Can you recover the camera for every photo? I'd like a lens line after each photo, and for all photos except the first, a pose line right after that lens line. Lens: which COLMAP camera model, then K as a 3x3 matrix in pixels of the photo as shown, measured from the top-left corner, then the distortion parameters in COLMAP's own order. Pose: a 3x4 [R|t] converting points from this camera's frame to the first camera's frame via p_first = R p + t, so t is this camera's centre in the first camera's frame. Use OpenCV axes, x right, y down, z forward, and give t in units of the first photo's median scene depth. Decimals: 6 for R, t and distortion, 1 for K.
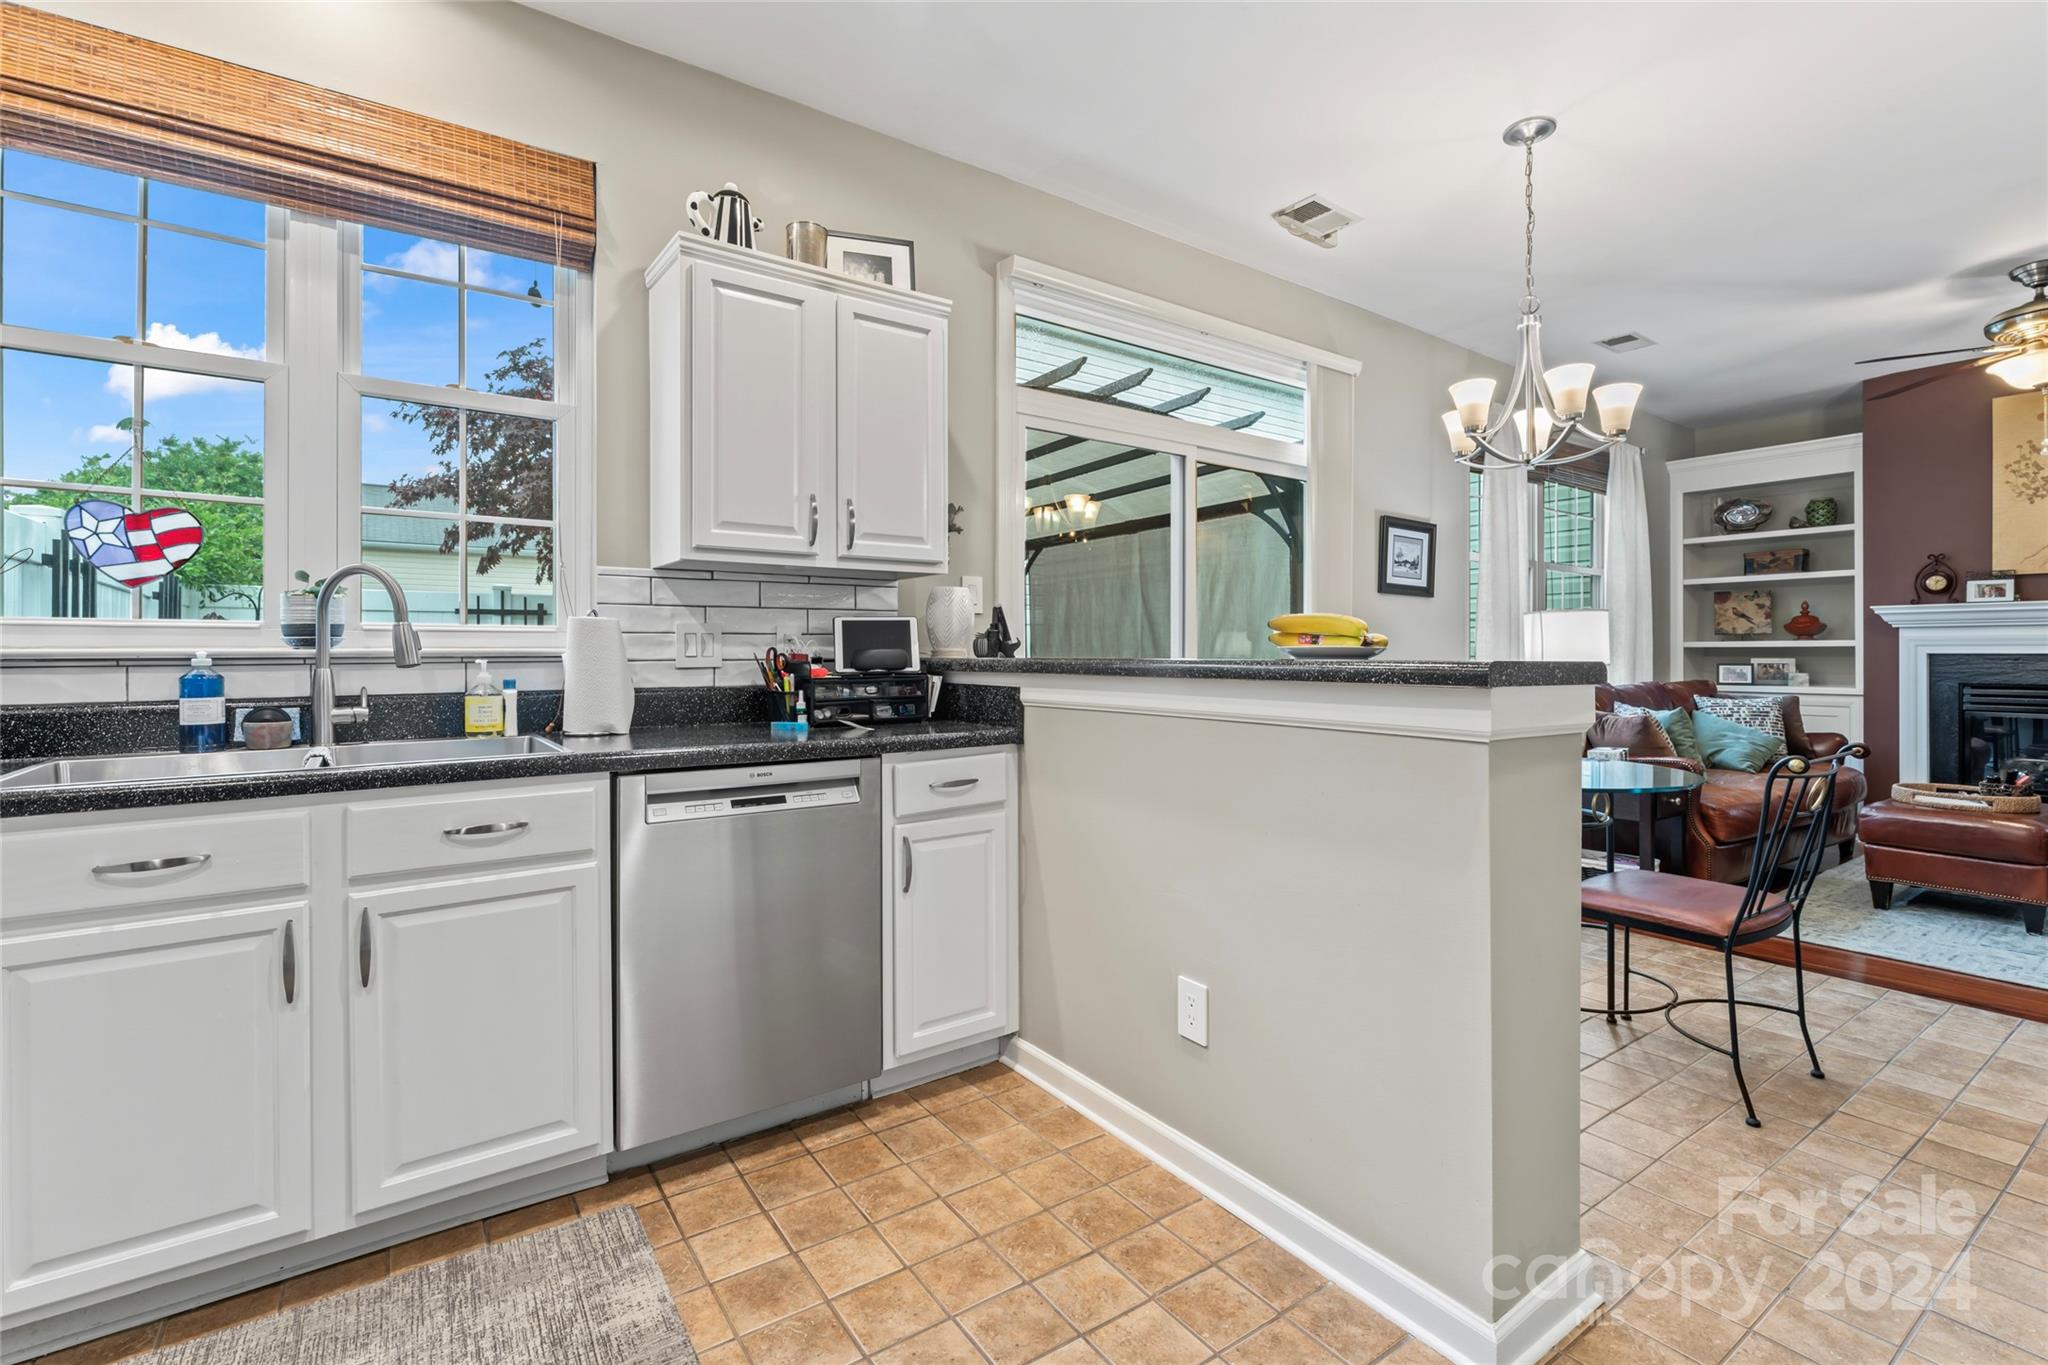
lens RADIAL K [[914.1, 0, 1020.0], [0, 914.1, 651.9], [0, 0, 1]] dist [-0.000602, -0.000233]
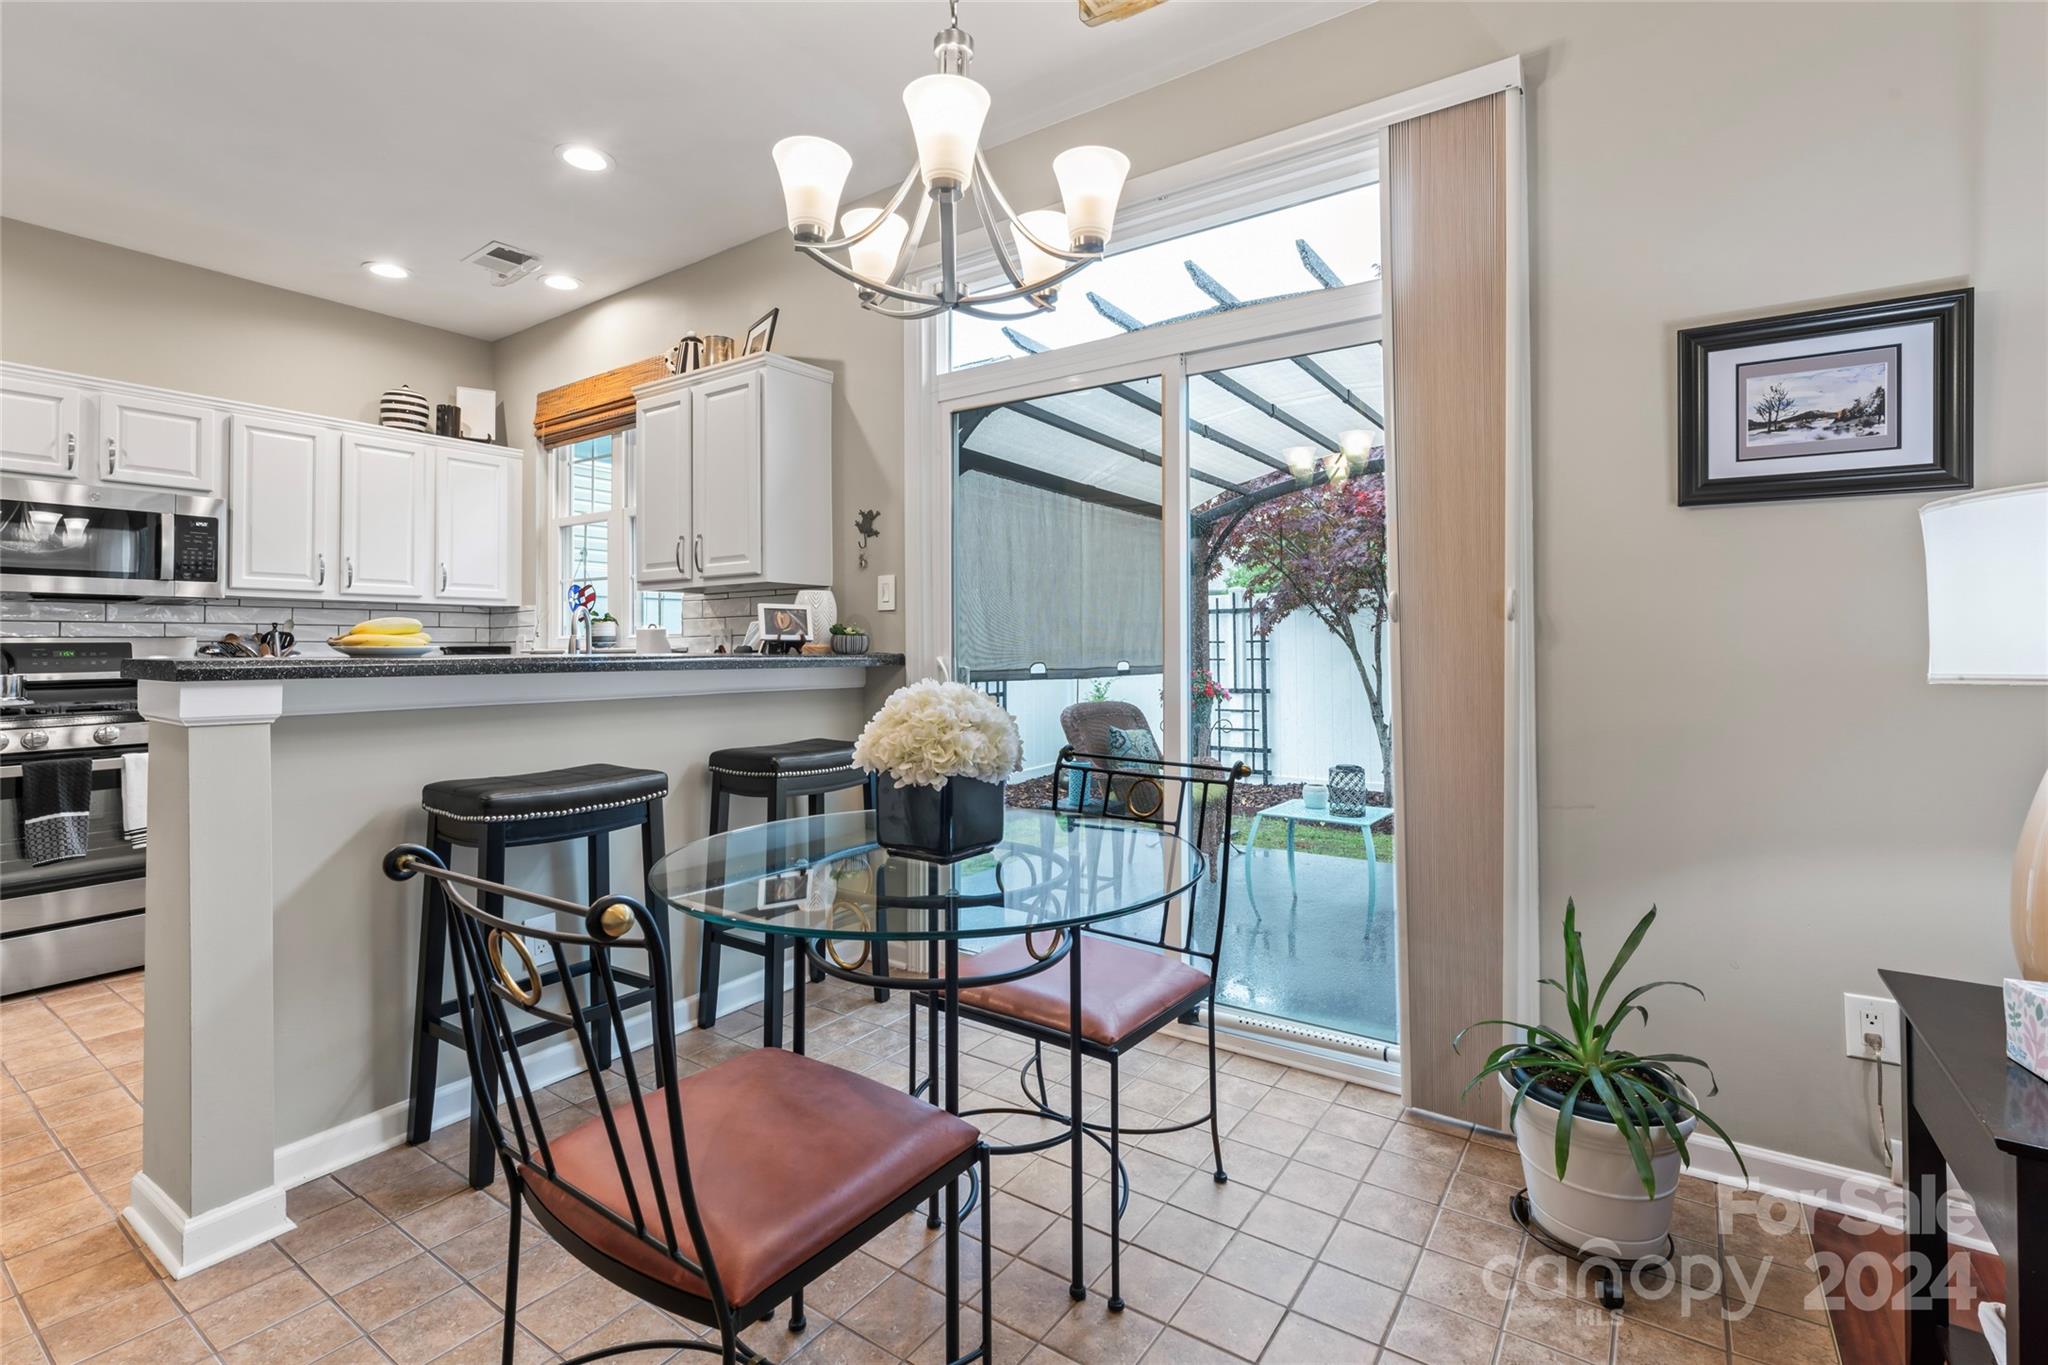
lens RADIAL K [[914.1, 0, 1030.4], [0, 914.1, 631.0], [0, 0, 1]] dist [-0.000602, -0.000233]
pose [[0.359964, -0.019133, -0.932770, 0.703017], [0.009295, 0.999814, -0.016922, 0.001039], [0.932920, -0.002579, 0.360074, 0.549592]]
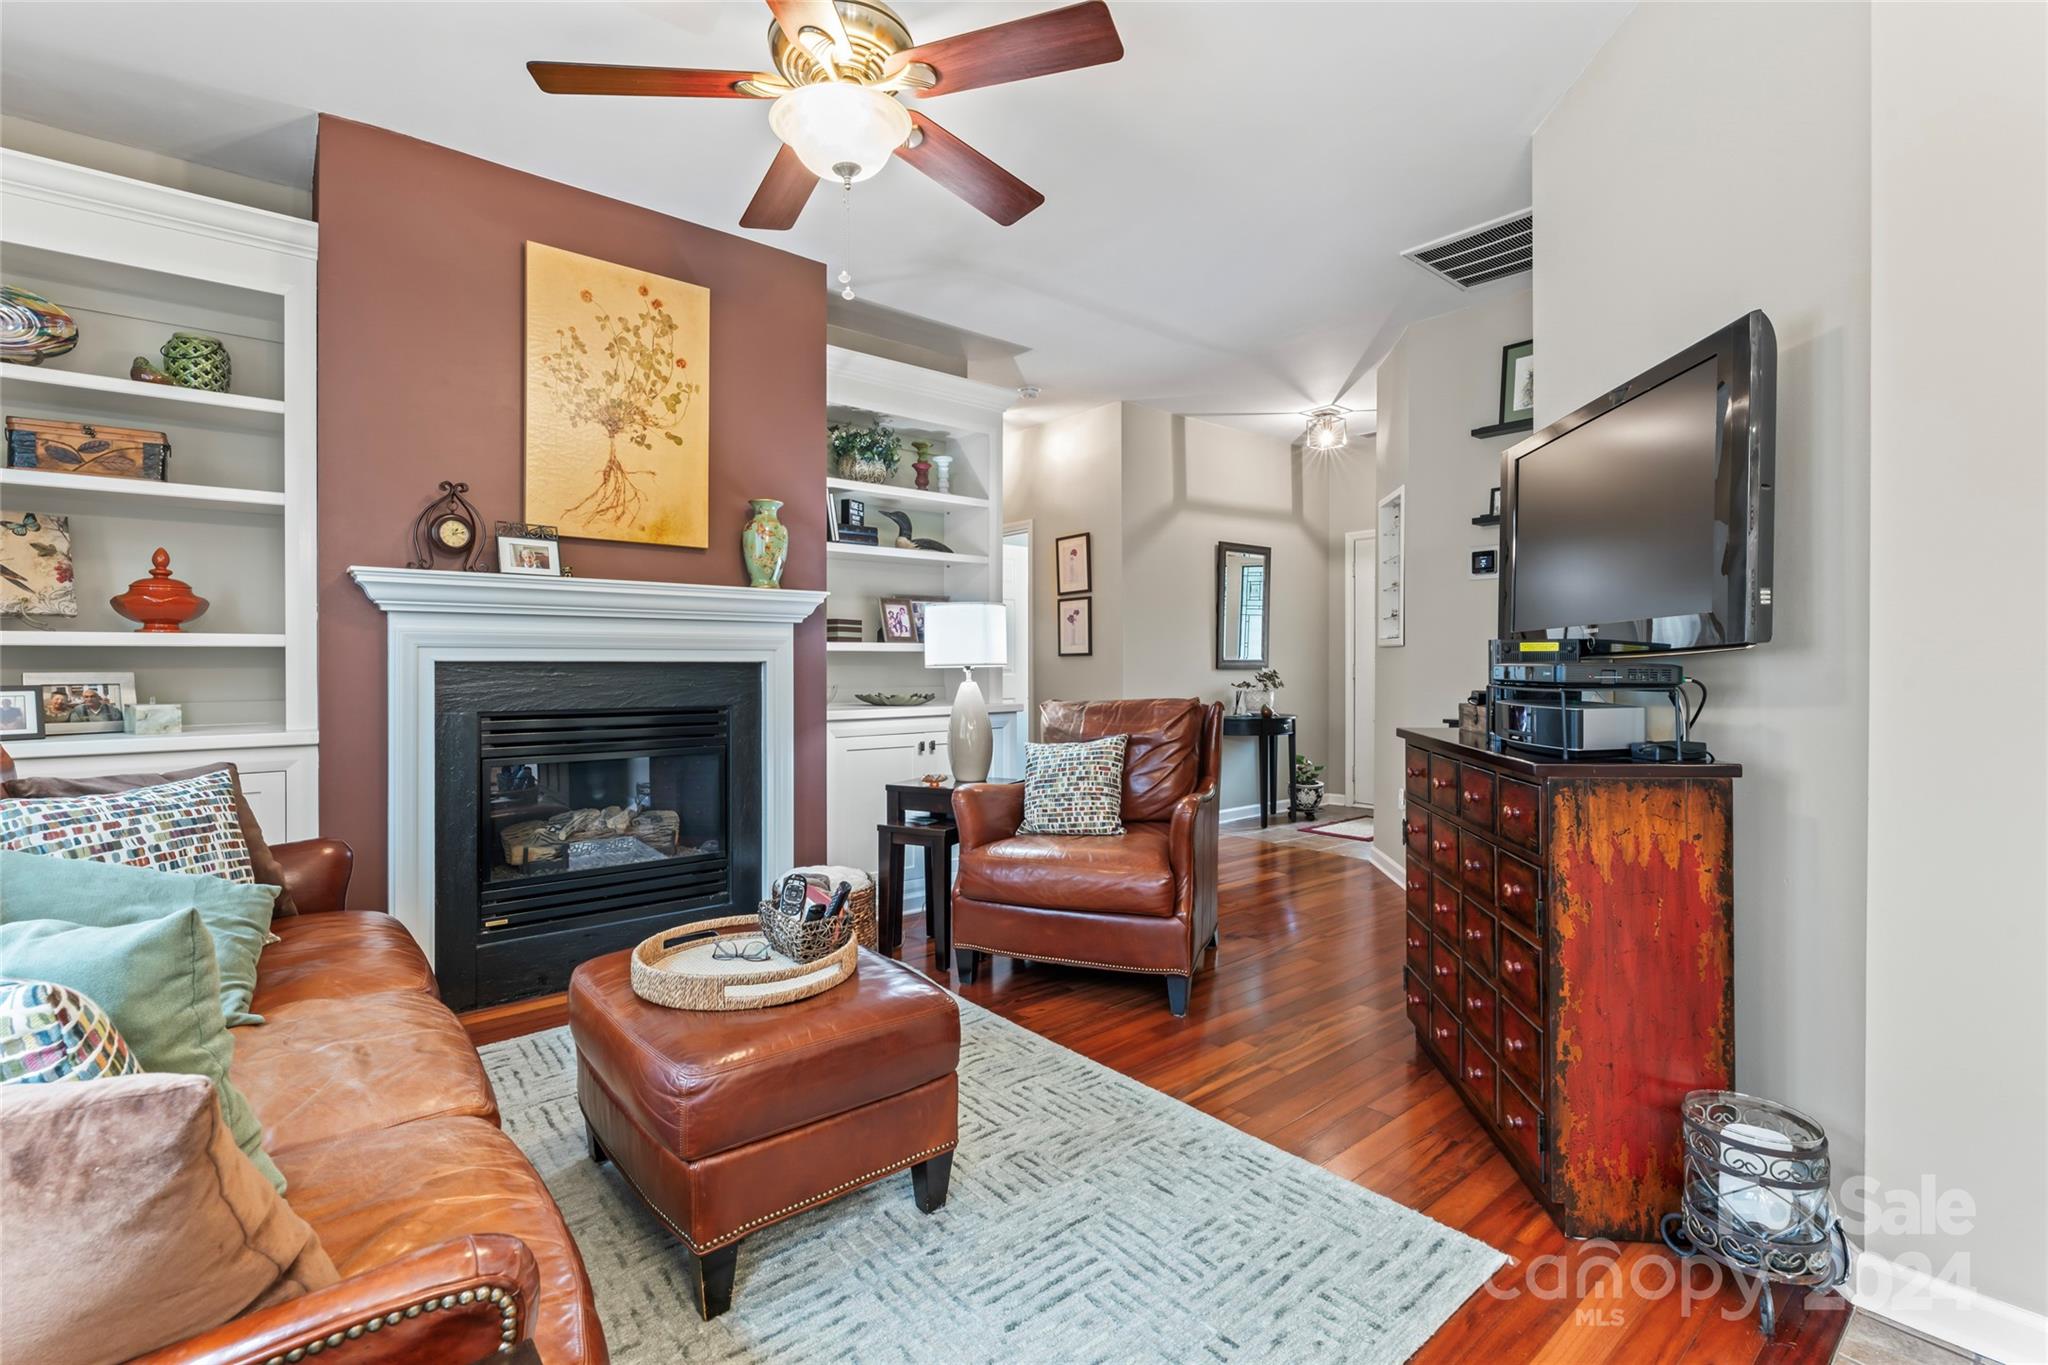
lens RADIAL K [[914.1, 0, 1024.2], [0, 914.1, 663.5], [0, 0, 1]] dist [-0.000602, -0.000233]
pose [[-0.078684, -0.000502, 0.996900, 0.495363], [-0.000846, 1.000000, 0.000437, 0.003121], [-0.996899, -0.000809, -0.078684, 0.818048]]
